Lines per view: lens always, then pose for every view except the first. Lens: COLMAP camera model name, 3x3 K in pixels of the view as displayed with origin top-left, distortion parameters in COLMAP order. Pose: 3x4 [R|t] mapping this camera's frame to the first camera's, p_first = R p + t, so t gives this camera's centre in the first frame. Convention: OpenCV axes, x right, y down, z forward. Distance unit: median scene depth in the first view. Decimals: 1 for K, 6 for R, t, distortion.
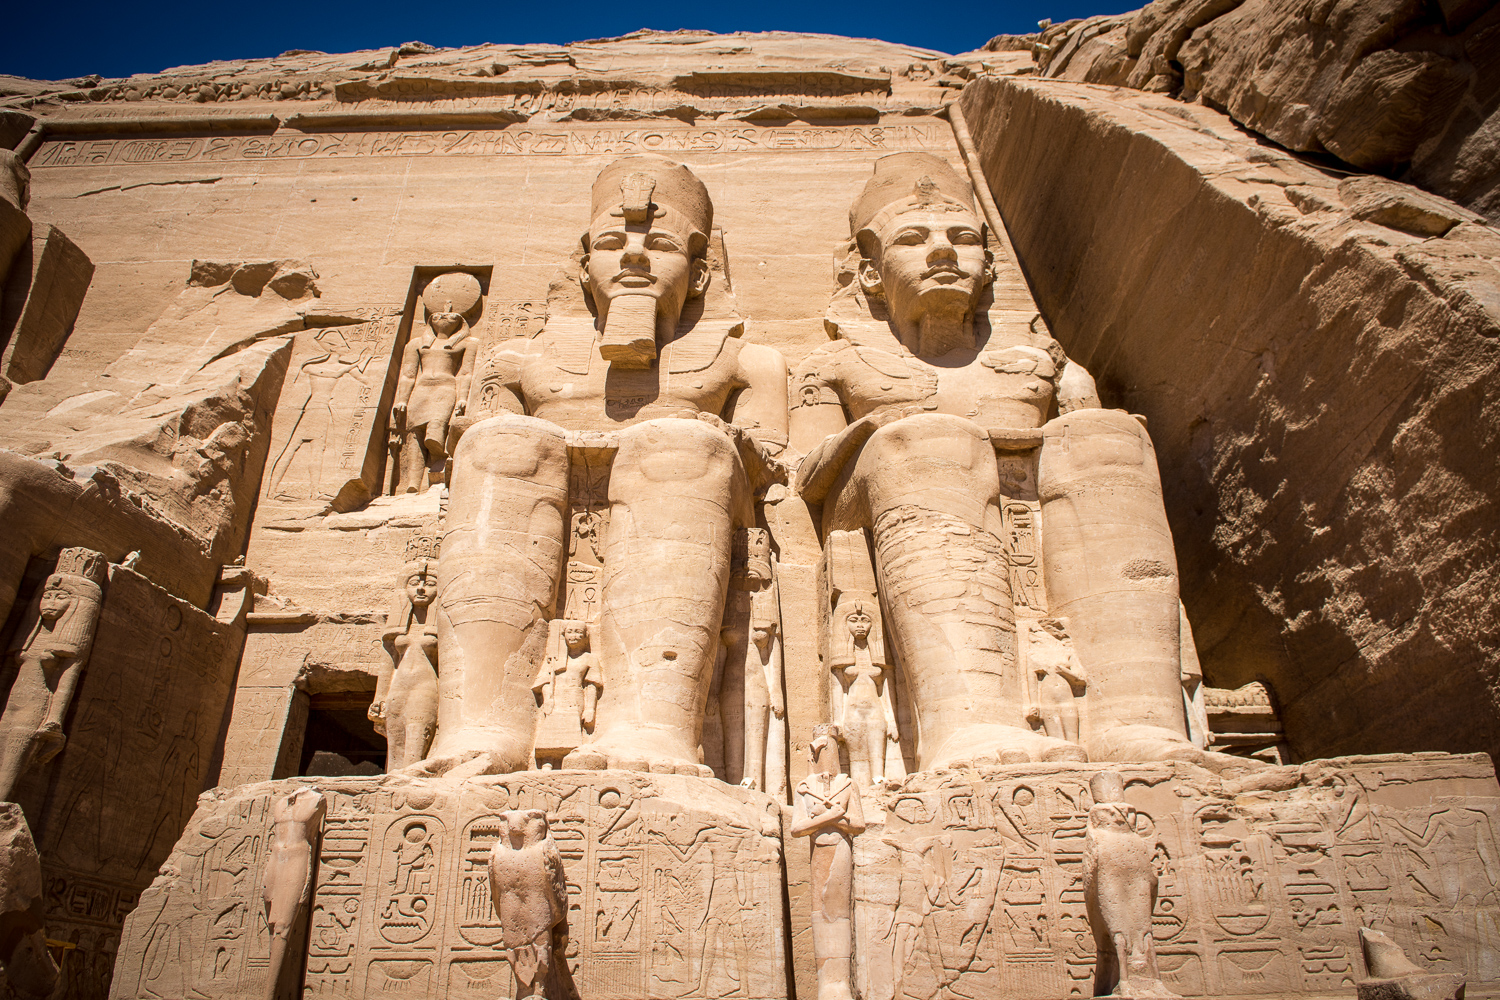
lens RADIAL K [[1104.4, 0, 756.5], [0, 1104.4, 497.8], [0, 0, 1]] dist [-0.028810, -0.008091]
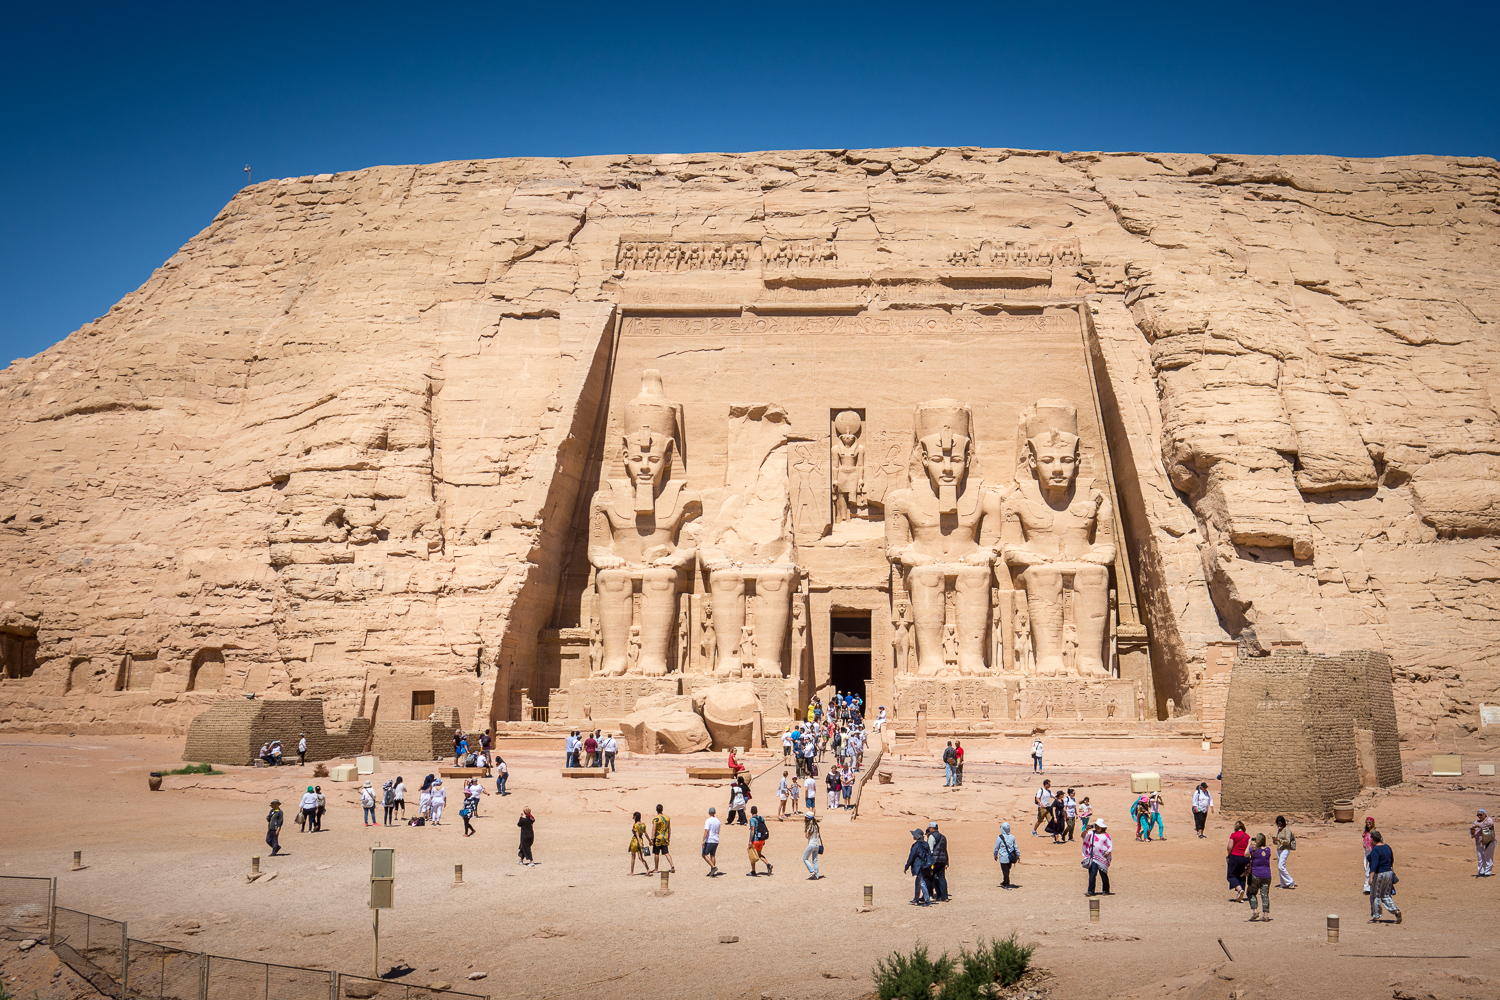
lens RADIAL K [[2407.9, 0, 748.4], [0, 2407.9, 499.5], [0, 0, 1]] dist [0.144018, 0.000000]
pose [[0.999738, 0.002379, -0.022775, -0.468677], [0.006040, 0.931974, 0.362475, -2.328991], [0.022088, -0.362517, 0.931715, -4.665216]]
